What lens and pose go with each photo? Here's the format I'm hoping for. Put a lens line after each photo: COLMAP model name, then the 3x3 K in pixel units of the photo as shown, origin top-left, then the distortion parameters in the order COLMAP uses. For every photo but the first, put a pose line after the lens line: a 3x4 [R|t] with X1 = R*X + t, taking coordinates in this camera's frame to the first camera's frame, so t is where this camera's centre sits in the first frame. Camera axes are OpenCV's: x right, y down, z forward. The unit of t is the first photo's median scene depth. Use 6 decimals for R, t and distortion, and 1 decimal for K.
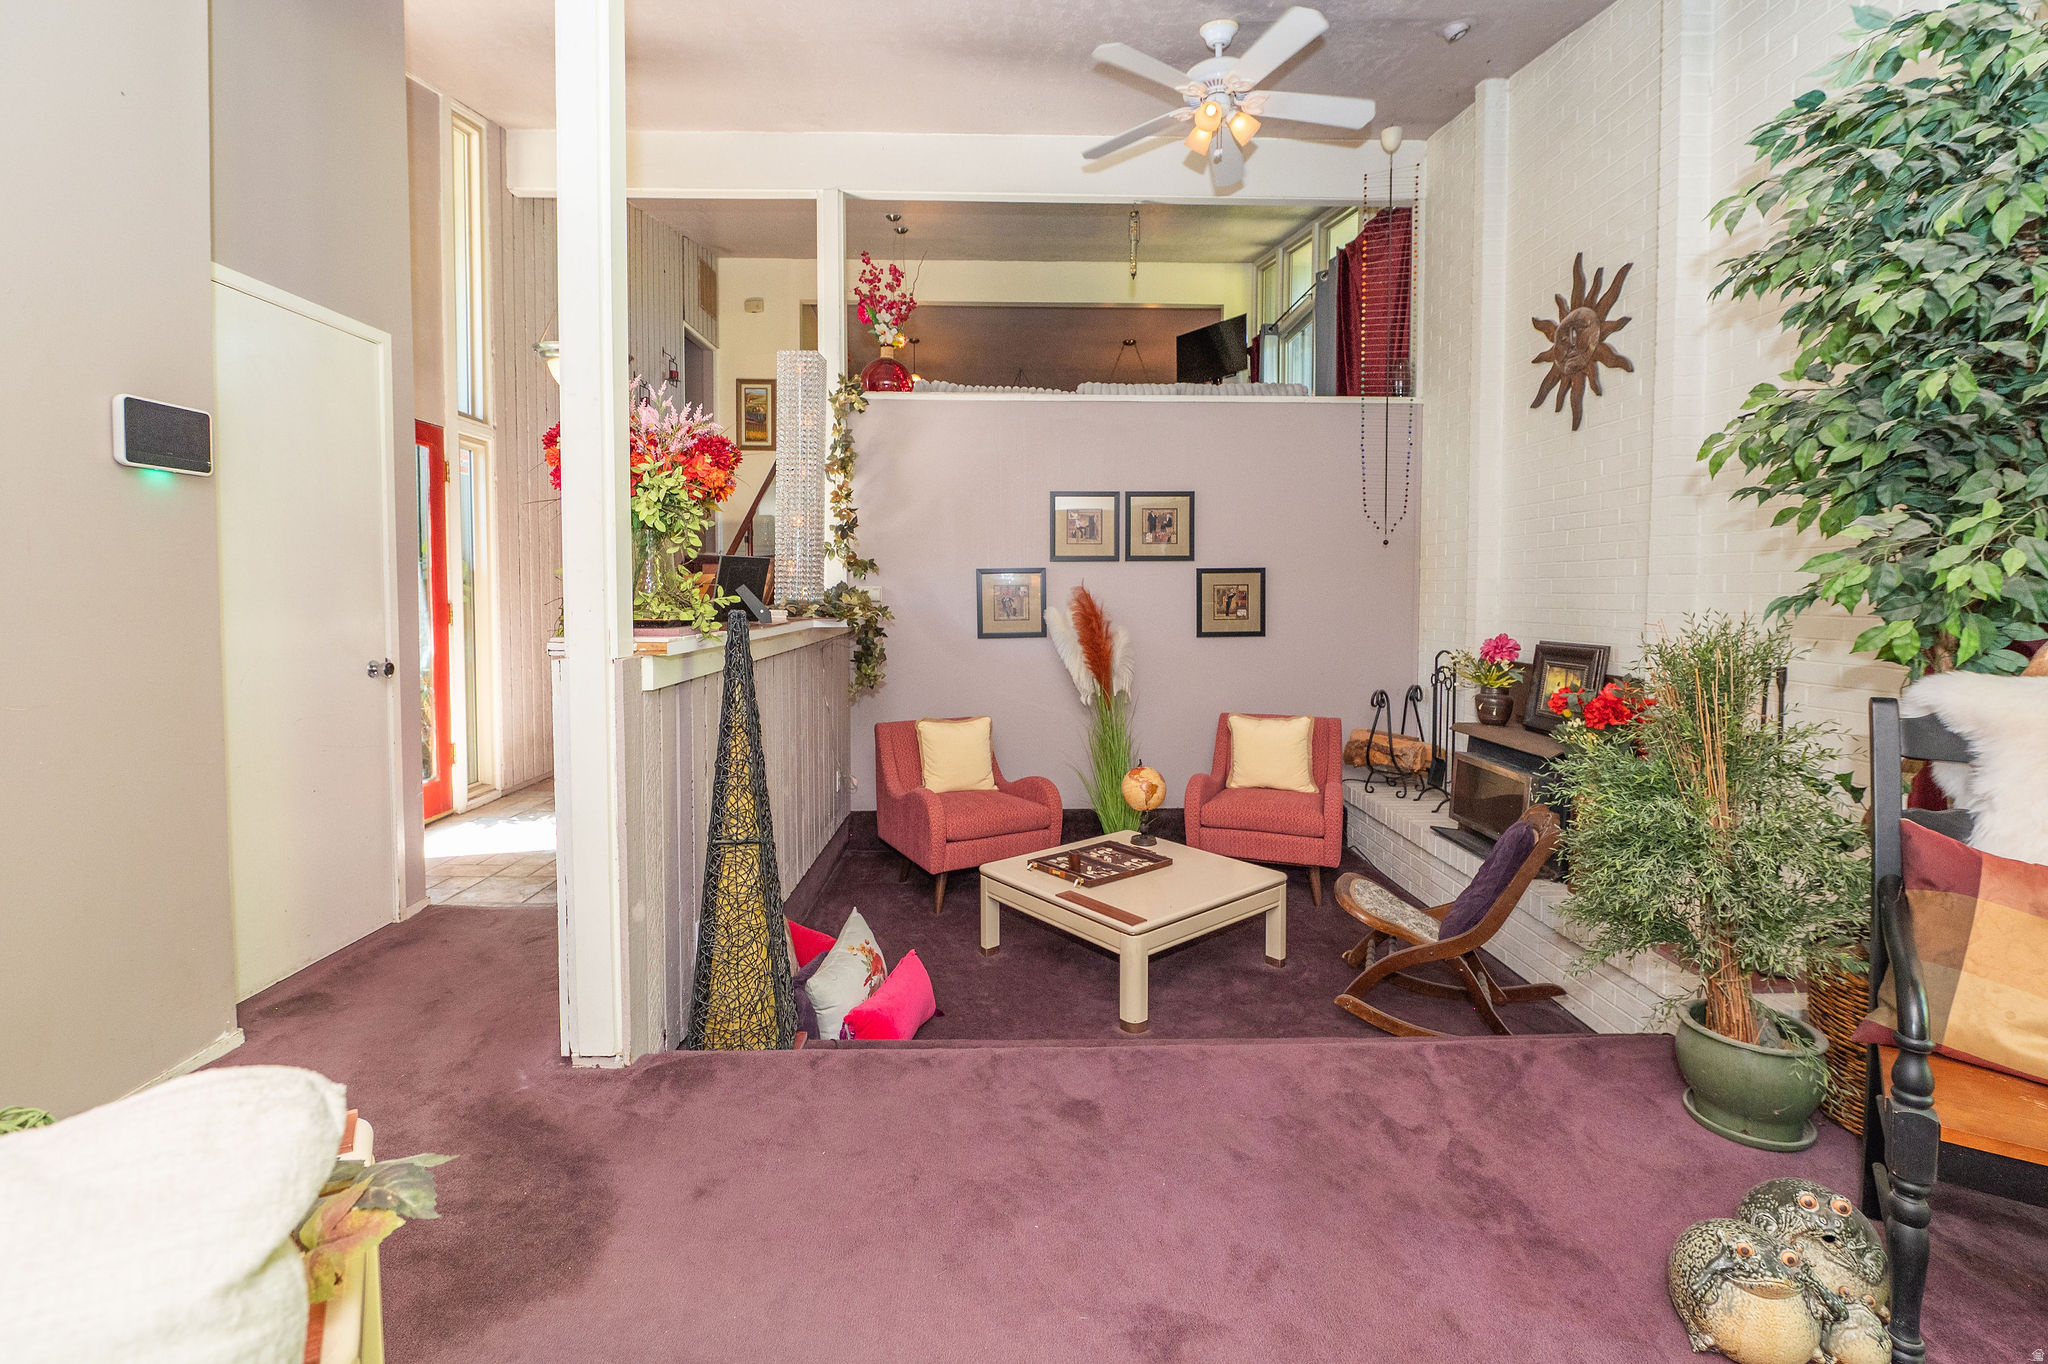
lens RADIAL K [[840.0, 0, 1027.7], [0, 840.0, 631.1], [0, 0, 1]] dist [-0.001584, -0.000320]
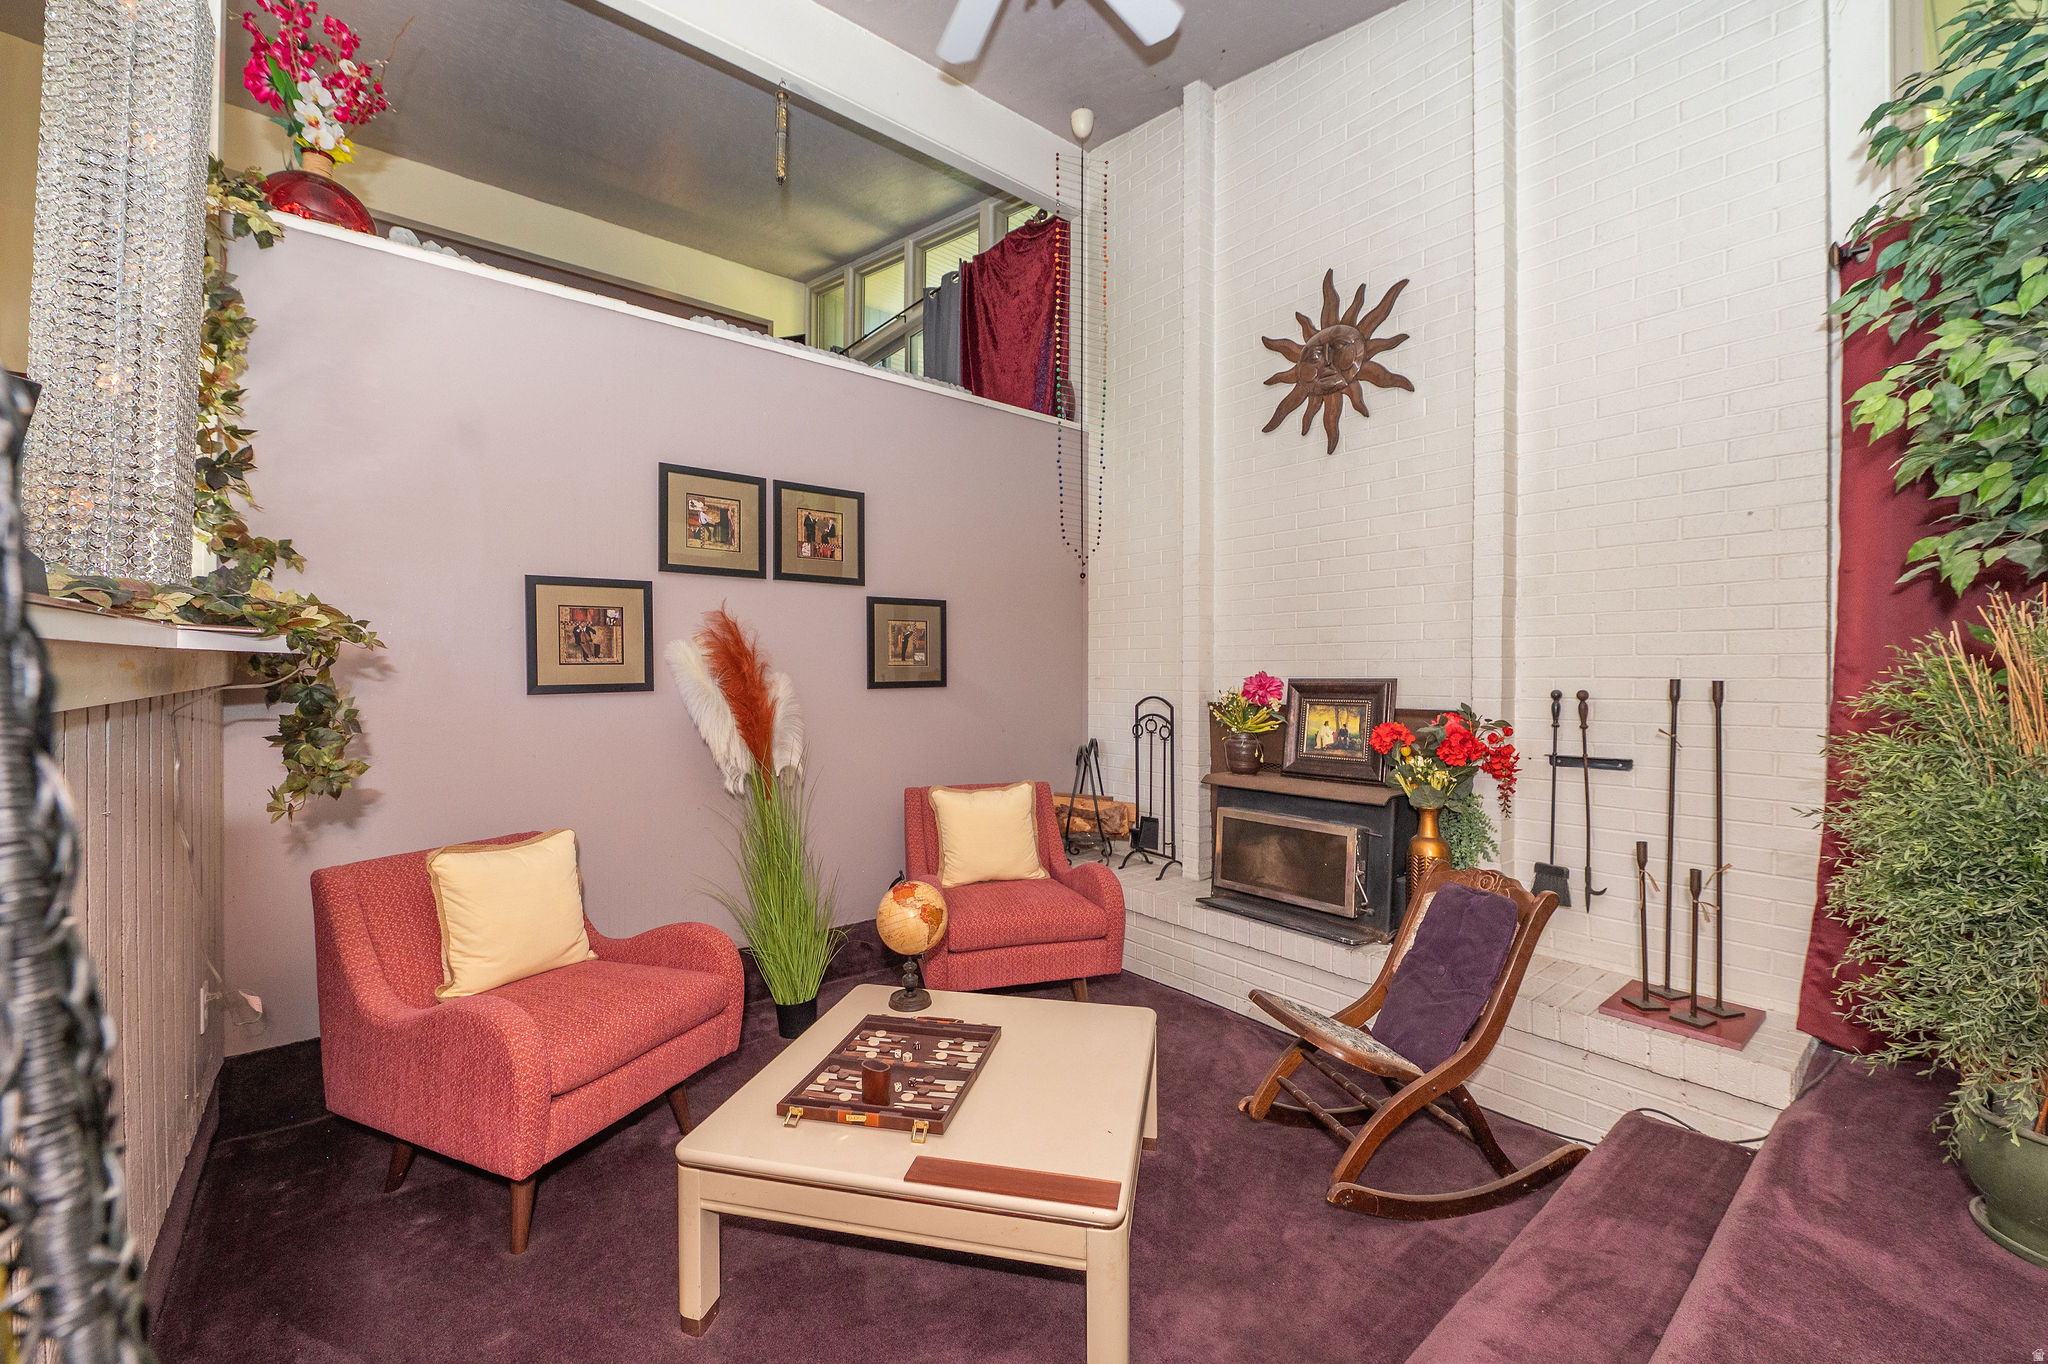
lens RADIAL K [[805.3, 0, 1017.0], [0, 805.3, 672.1], [0, 0, 1]] dist [-0.007276, -0.000236]
pose [[0.798201, 0.000960, 0.602390, -0.130980], [0.024961, 0.999087, -0.034668, 0.021909], [-0.601874, 0.042709, 0.797448, 0.375551]]
